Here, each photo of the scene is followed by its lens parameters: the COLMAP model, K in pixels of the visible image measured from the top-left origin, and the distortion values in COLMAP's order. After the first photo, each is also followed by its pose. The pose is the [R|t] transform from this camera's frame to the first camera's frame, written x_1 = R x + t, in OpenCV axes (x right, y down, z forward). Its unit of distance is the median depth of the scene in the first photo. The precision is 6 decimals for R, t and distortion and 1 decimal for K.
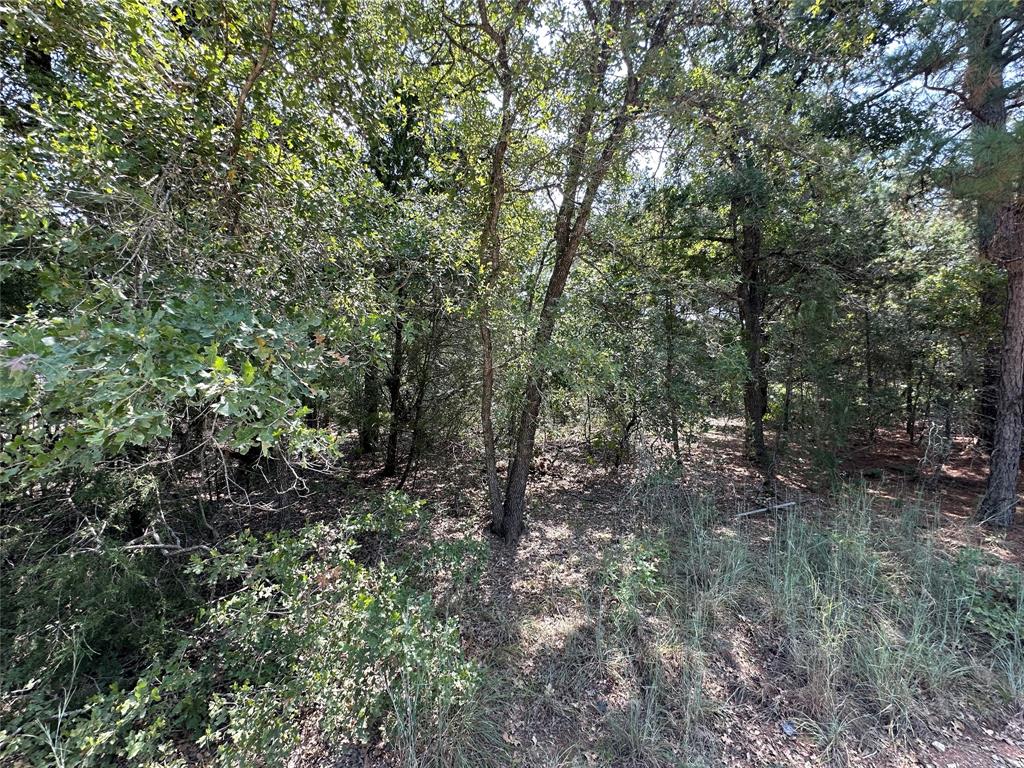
lens RADIAL K [[410.5, 0, 512.0], [0, 410.5, 384.0], [0, 0, 1]] dist [-0.000181, 0.000124]
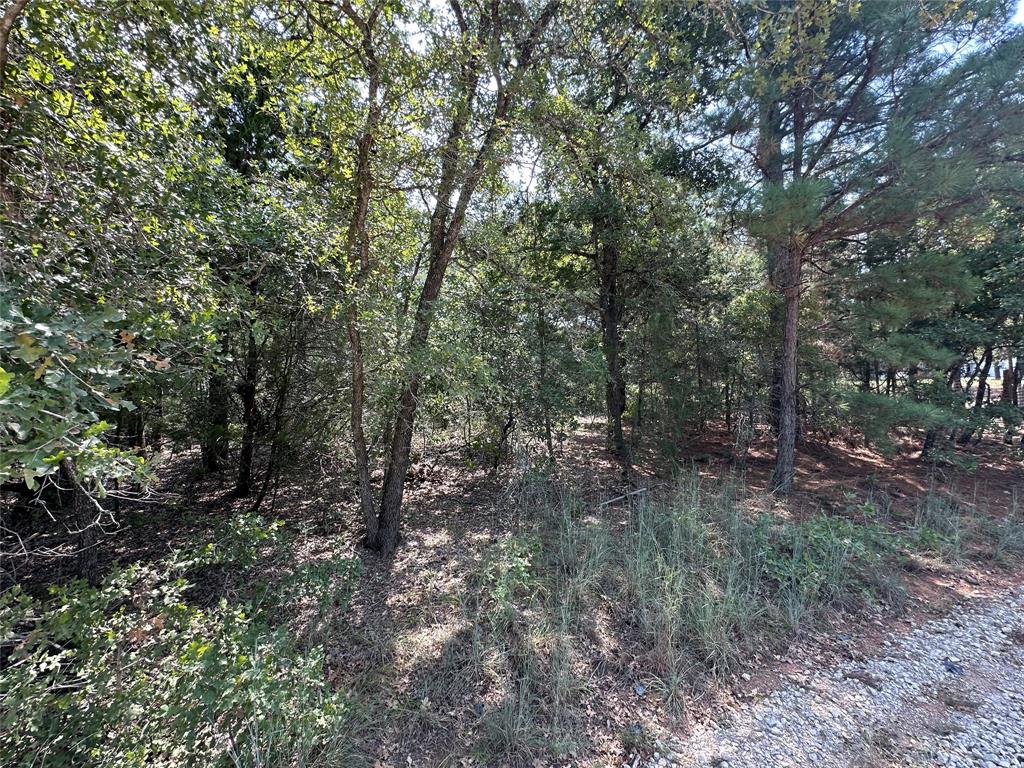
lens RADIAL K [[410.5, 0, 512.0], [0, 410.5, 384.0], [0, 0, 1]] dist [-0.000181, 0.000124]
pose [[0.959515, -0.012692, 0.281372, 0.013040], [0.015129, 0.999864, -0.006489, -0.000793], [-0.281251, 0.010483, 0.959577, 0.001799]]
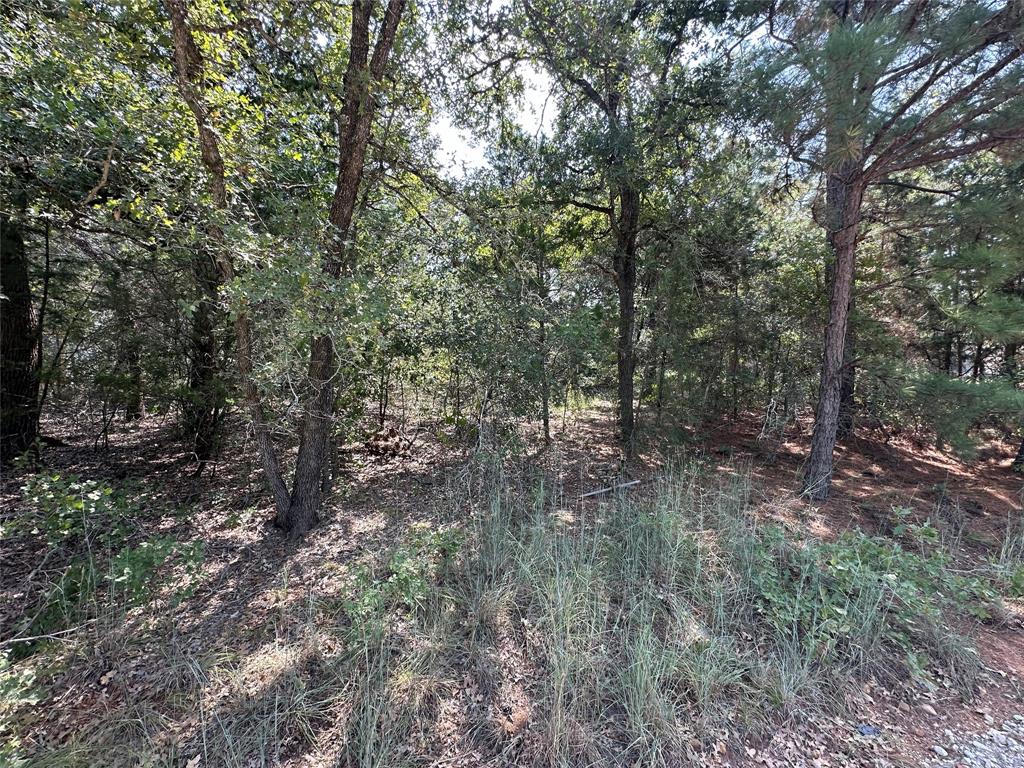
lens RADIAL K [[409.9, 0, 512.0], [0, 409.9, 384.0], [0, 0, 1]] dist [0.001265, 0.000144]
pose [[0.983230, 0.019381, 0.181337, 0.255605], [-0.025955, 0.999086, 0.033949, 0.046757], [-0.180514, -0.038087, 0.982835, 0.148574]]
